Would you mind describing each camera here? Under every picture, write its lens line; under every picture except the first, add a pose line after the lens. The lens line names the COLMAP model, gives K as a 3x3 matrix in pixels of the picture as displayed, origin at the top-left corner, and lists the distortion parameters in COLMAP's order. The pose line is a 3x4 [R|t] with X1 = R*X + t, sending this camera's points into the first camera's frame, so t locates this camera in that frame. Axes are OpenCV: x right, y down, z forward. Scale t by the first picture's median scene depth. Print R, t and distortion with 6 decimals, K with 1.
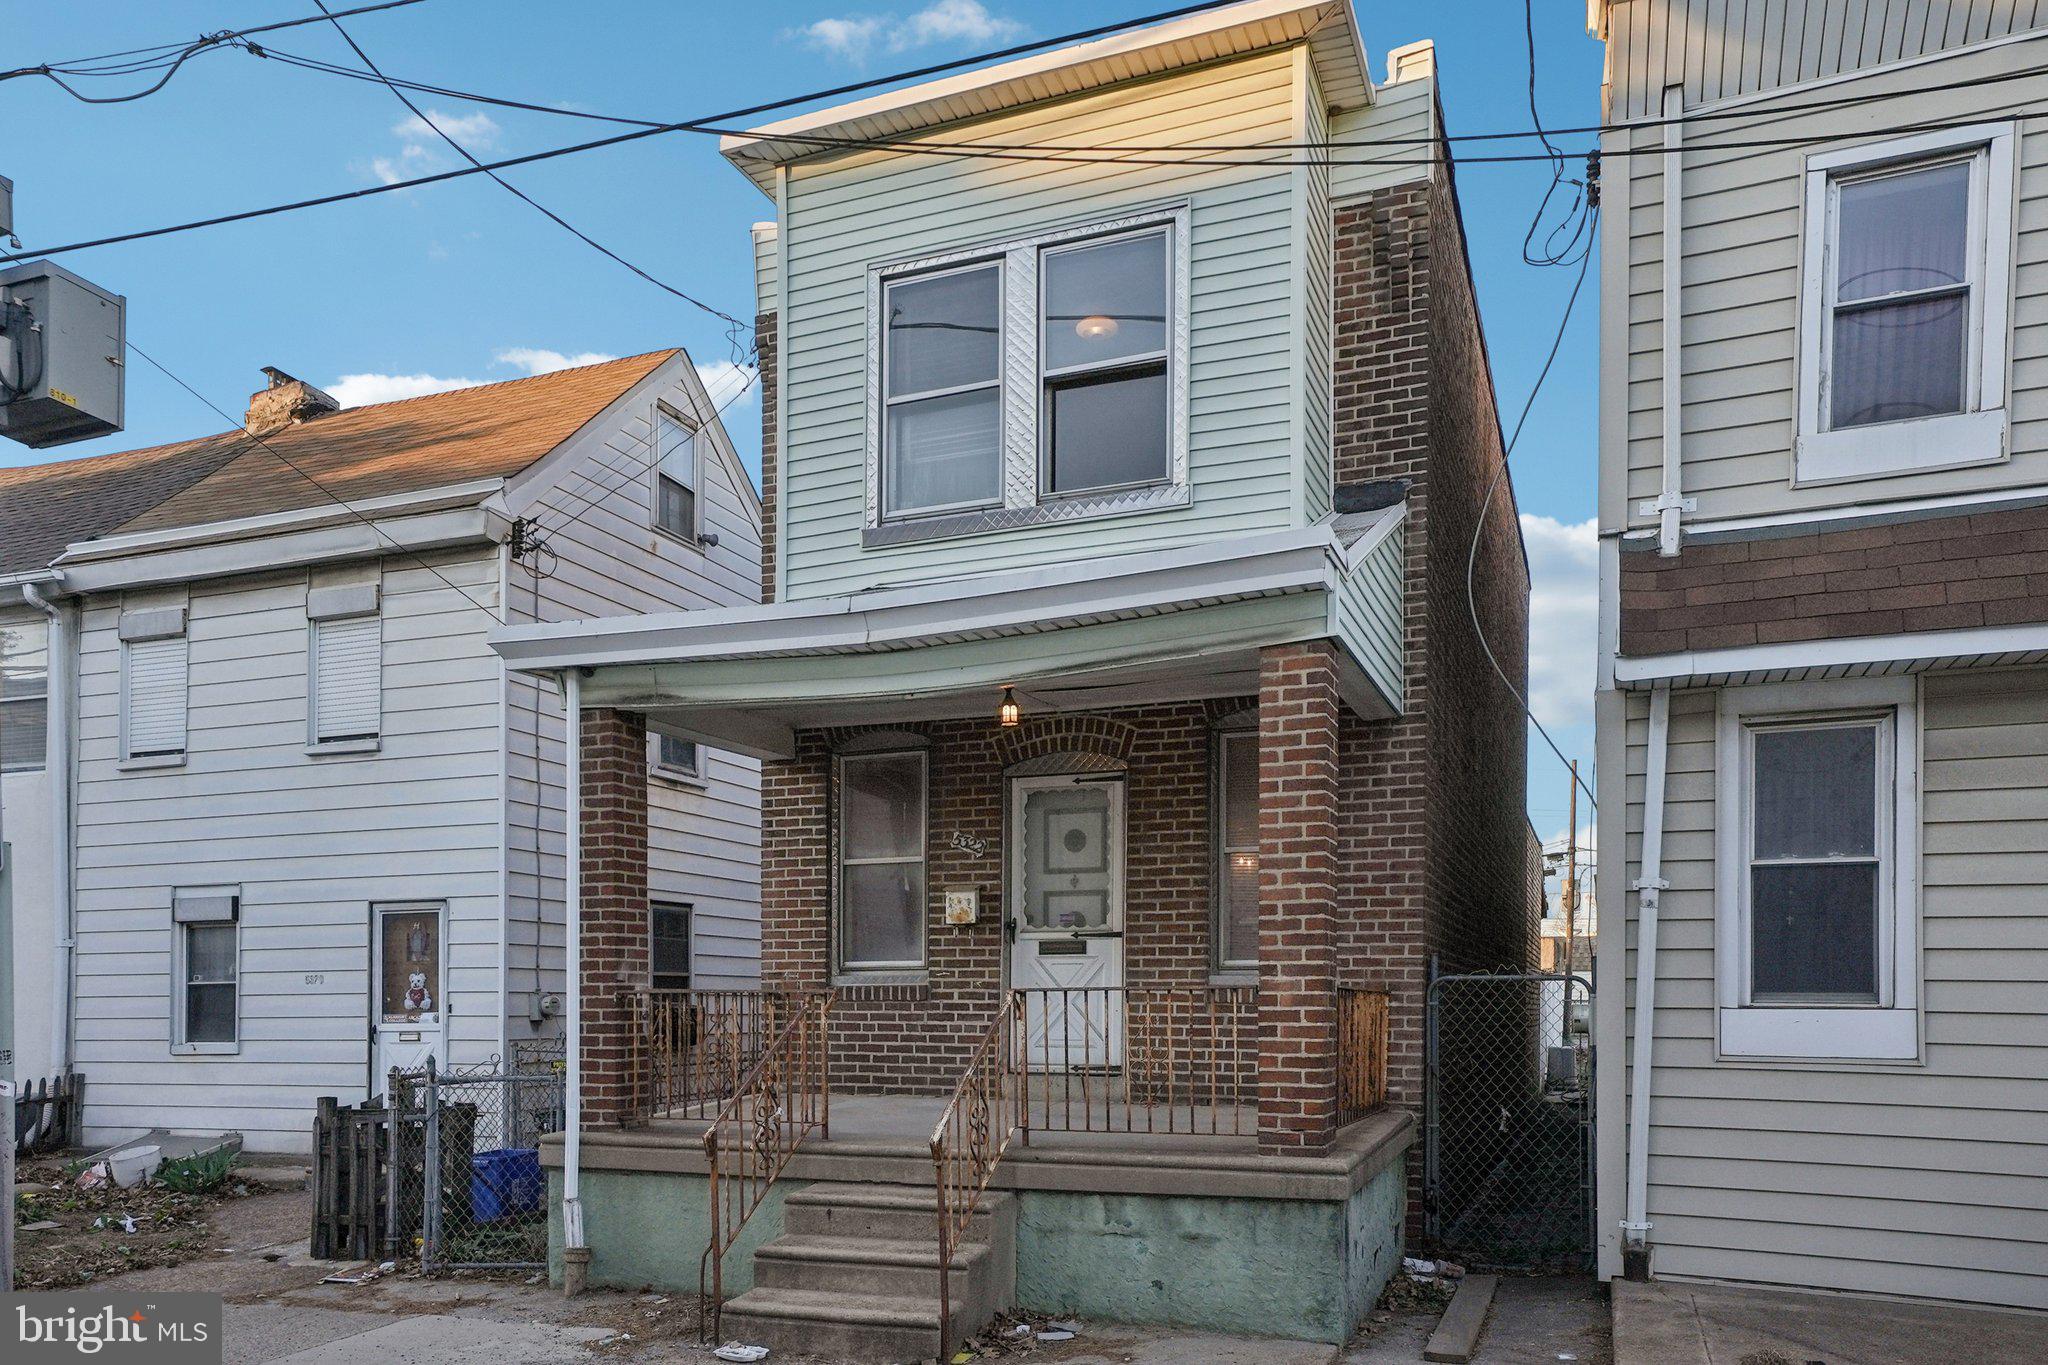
lens RADIAL K [[1412.1, 0, 1024.0], [0, 1412.1, 682.5], [0, 0, 1]] dist [-0.022018, 0.095318]
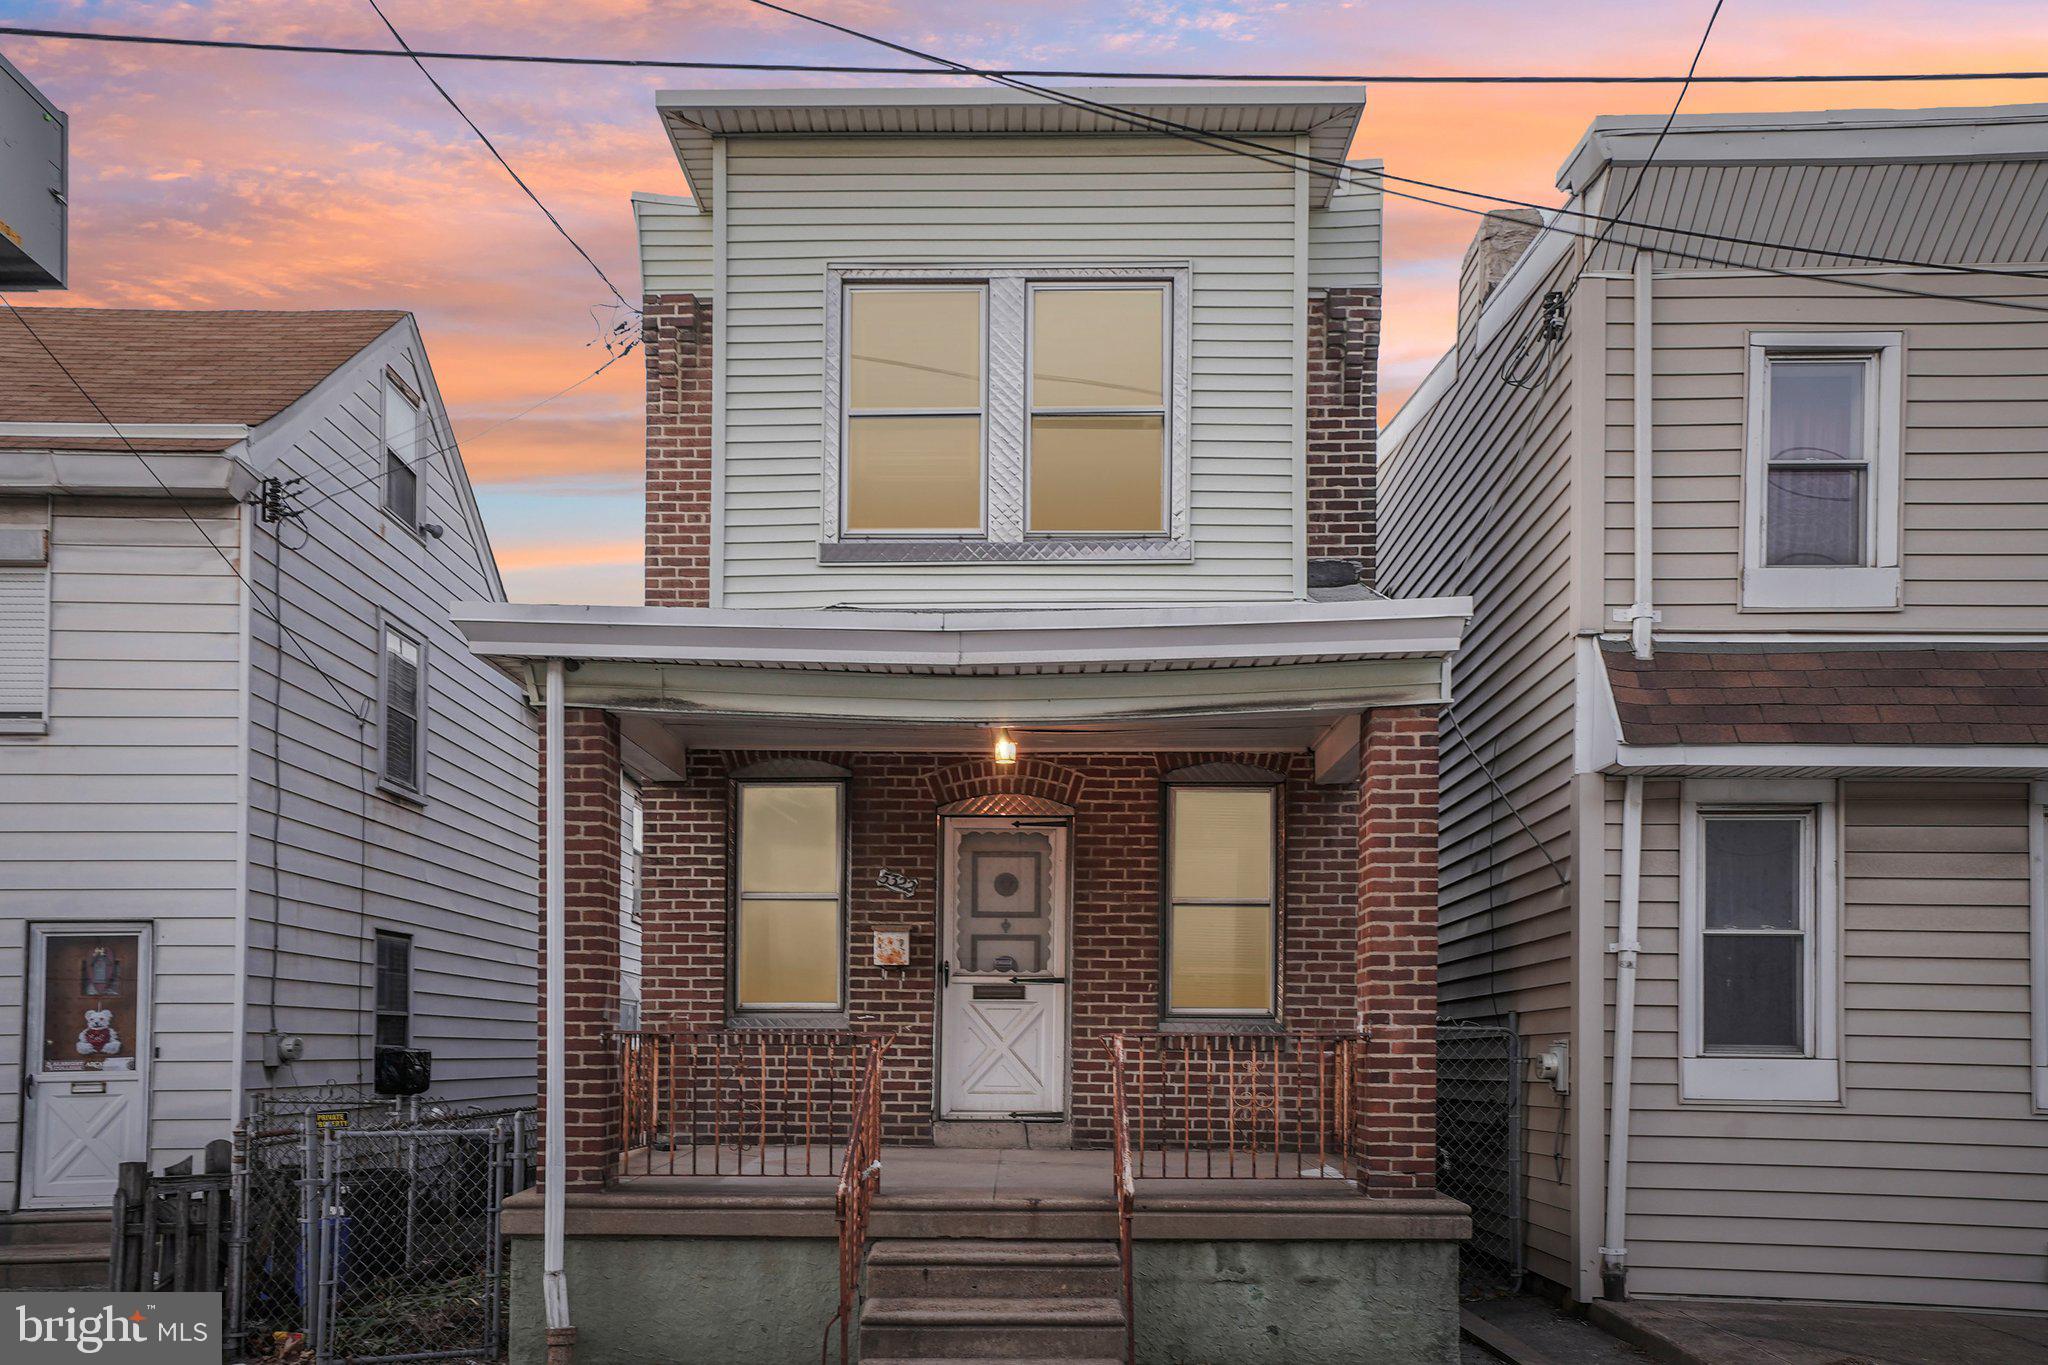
lens RADIAL K [[1374.9, 0, 1024.3], [0, 1374.9, 740.3], [0, 0, 1]] dist [-0.002038, 0.051521]
pose [[0.940532, 0.081778, 0.329715, -0.338581], [-0.082189, 0.996536, -0.012717, 0.027752], [-0.329612, -0.015138, 0.943995, 0.109136]]
